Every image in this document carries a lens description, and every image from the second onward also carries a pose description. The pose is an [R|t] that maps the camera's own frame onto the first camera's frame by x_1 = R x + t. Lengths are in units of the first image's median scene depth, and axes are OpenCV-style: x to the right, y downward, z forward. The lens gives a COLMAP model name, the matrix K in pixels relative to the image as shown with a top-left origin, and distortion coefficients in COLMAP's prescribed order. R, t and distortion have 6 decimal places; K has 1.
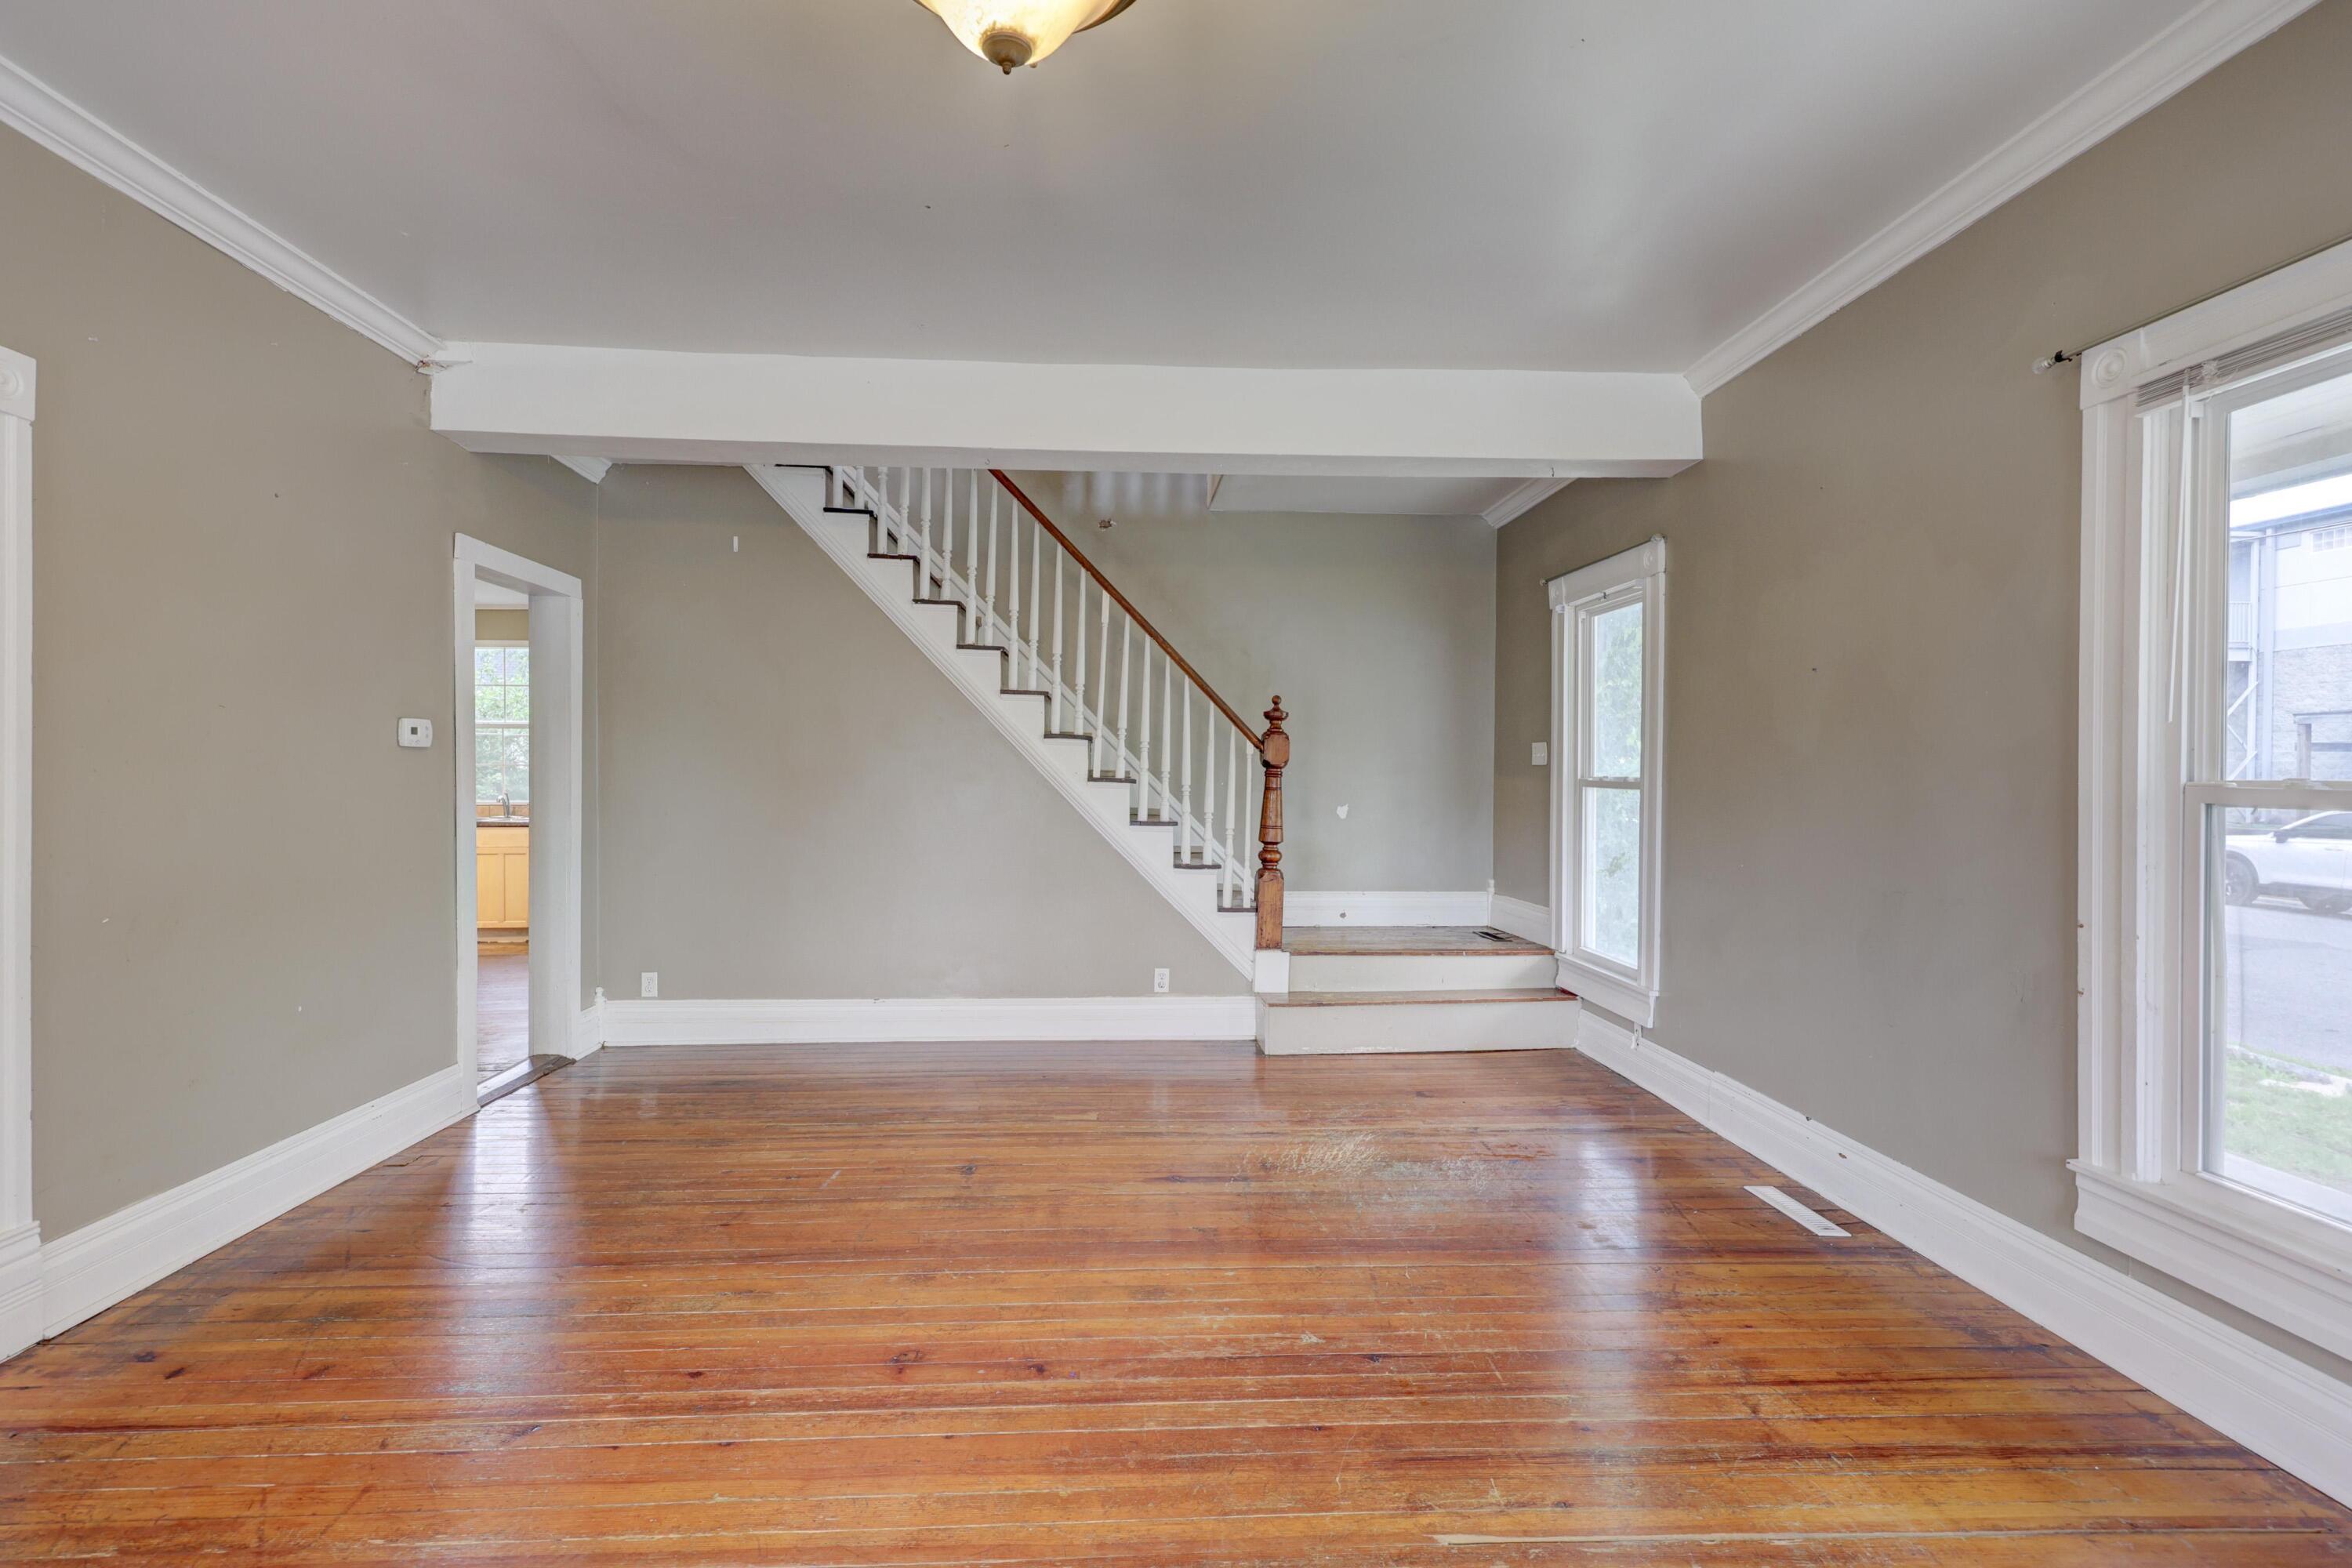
lens RADIAL K [[1090.7, 0, 1142.7], [0, 1090.7, 780.4], [0, 0, 1]] dist [0.003811, 0.000740]
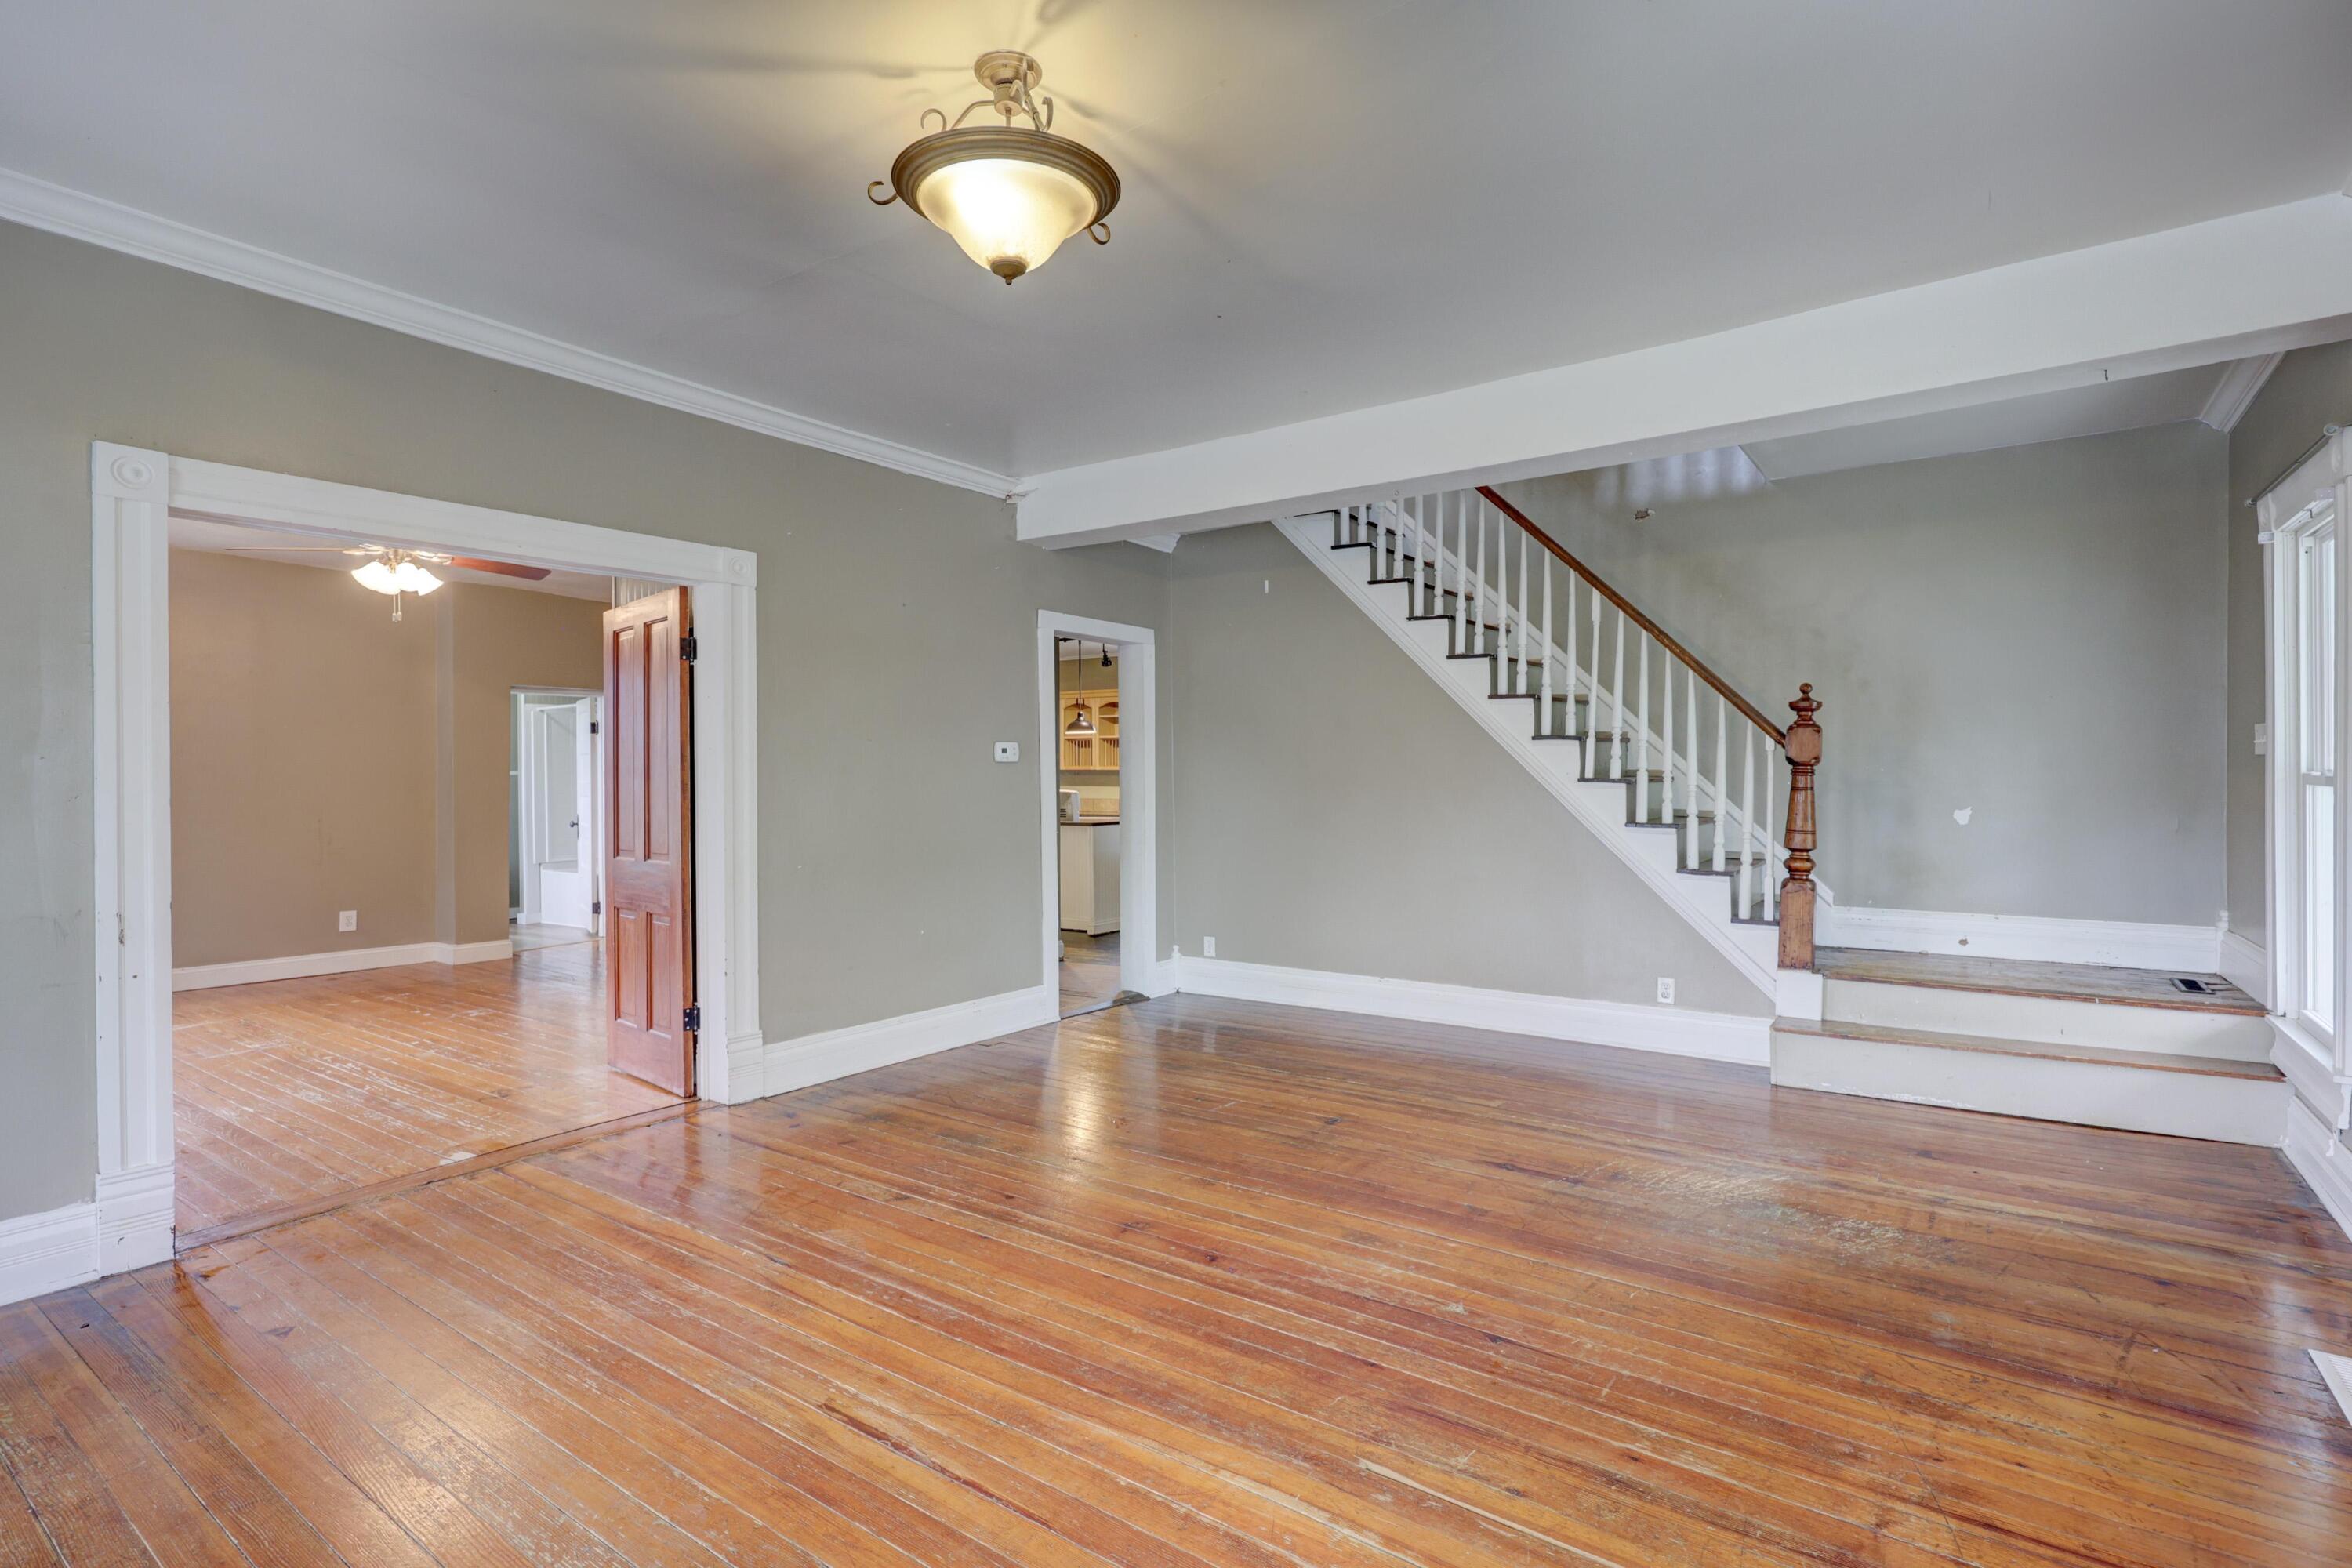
lens RADIAL K [[1075.4, 0, 1209.6], [0, 1075.4, 783.4], [0, 0, 1]] dist [0.001910, 0.001239]
pose [[0.800012, -0.006547, -0.599949, 0.357911], [0.006609, 0.999976, -0.002099, 0.002737], [0.599948, -0.002286, 0.800036, 0.015577]]
